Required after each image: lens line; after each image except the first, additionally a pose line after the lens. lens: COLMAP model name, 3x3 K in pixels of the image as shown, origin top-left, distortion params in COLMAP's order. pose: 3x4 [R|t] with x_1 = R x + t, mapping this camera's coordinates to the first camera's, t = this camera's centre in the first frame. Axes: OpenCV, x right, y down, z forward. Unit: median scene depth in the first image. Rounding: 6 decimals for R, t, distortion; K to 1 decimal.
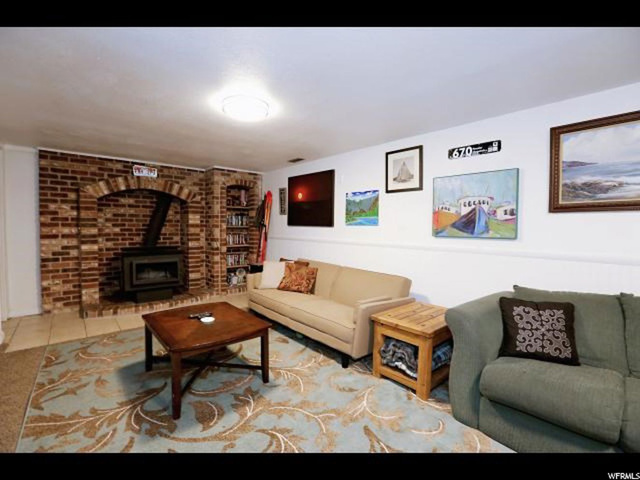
lens RADIAL K [[296.0, 0, 325.1], [0, 296.0, 236.8], [0, 0, 1]] dist [-0.002099, 0.000654]
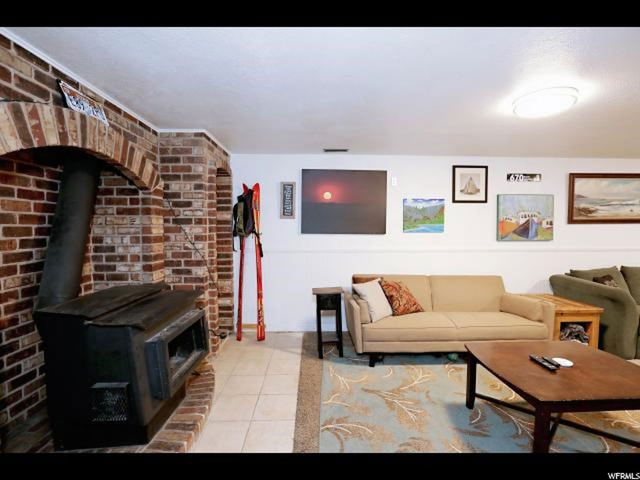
lens RADIAL K [[296.0, 0, 322.8], [0, 296.0, 242.9], [0, 0, 1]] dist [-0.002099, 0.000654]
pose [[0.634755, -0.053380, 0.770867, -1.027194], [0.035119, 0.998573, 0.040230, -0.065362], [-0.771915, 0.001536, 0.635724, 0.734805]]
